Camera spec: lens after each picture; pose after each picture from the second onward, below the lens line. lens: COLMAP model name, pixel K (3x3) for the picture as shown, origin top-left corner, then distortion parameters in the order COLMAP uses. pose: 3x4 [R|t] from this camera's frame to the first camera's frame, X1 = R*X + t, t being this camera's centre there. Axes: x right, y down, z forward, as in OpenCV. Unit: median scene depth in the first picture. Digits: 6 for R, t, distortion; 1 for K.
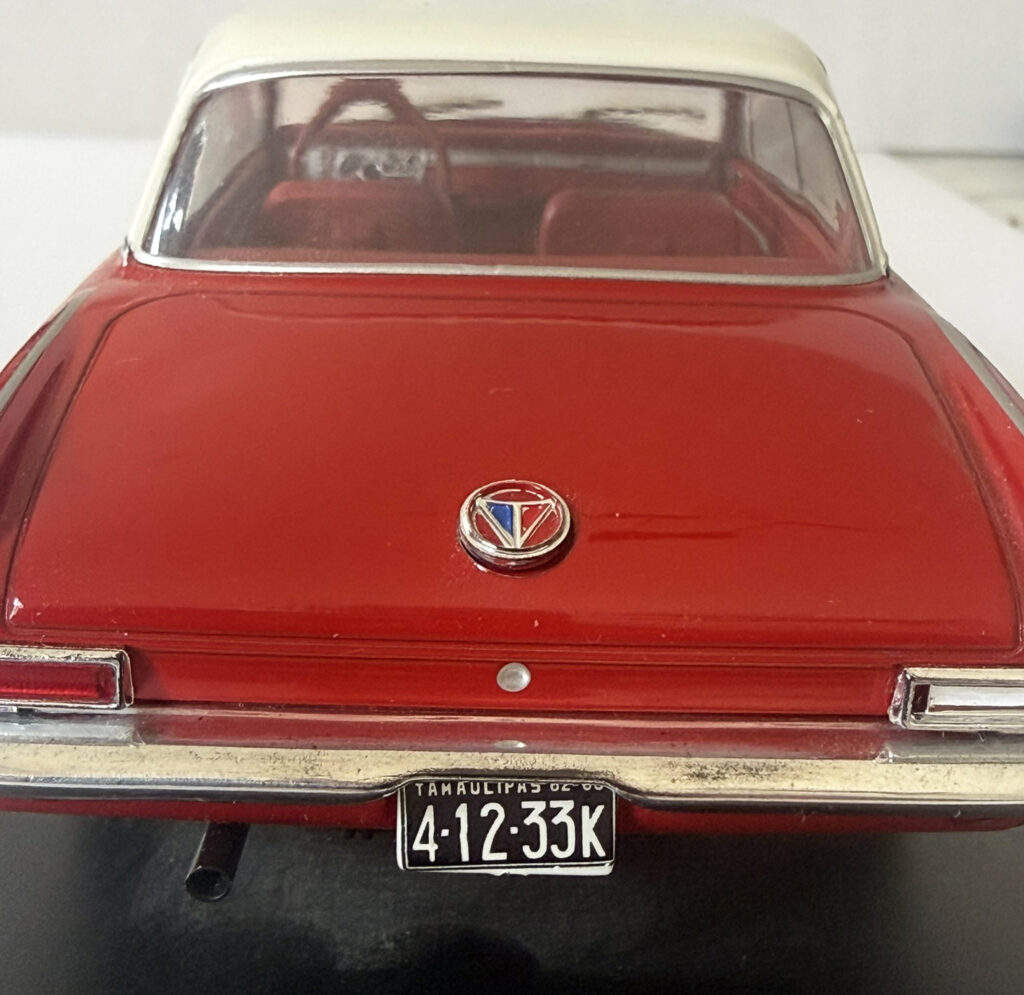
lens RADIAL K [[1588.2, 0, 513.6], [0, 1588.2, 497.9], [0, 0, 1]] dist [-0.014296, 0.000000]
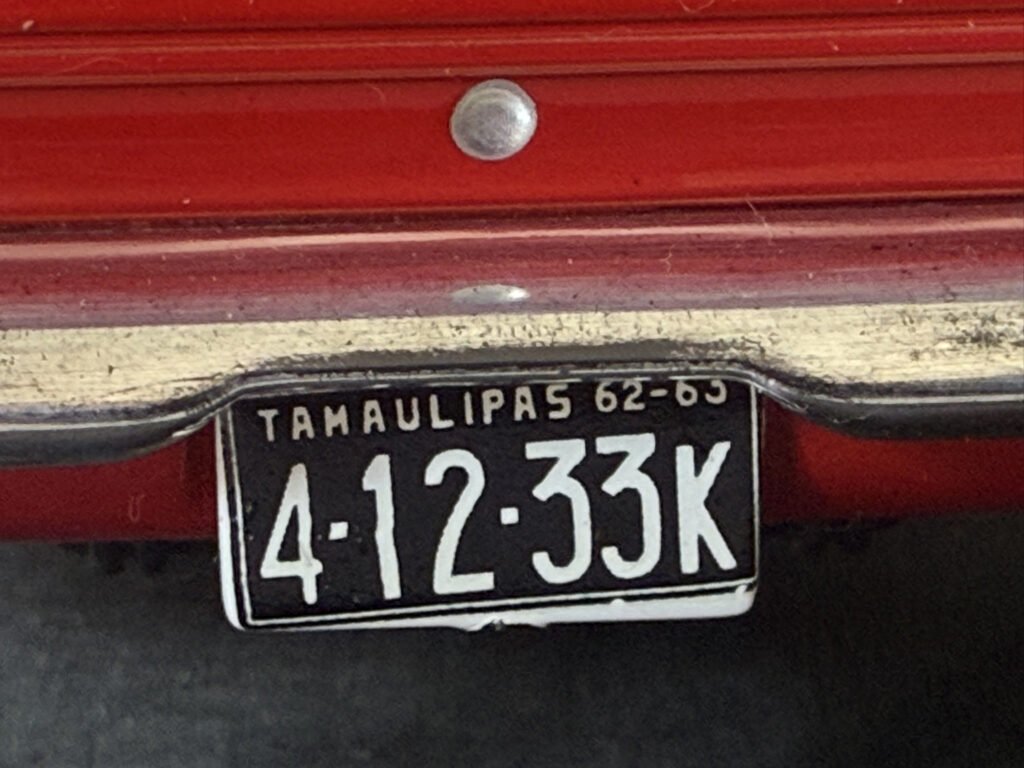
lens RADIAL K [[2958.6, 0, 511.5], [0, 2958.6, 384.0], [0, 0, 1]] dist [0.024146, 0.000000]
pose [[0.998472, -0.049585, 0.024377, -0.015962], [0.046462, 0.992249, 0.115254, 0.090327], [-0.029903, -0.113946, 0.993037, 0.258597]]
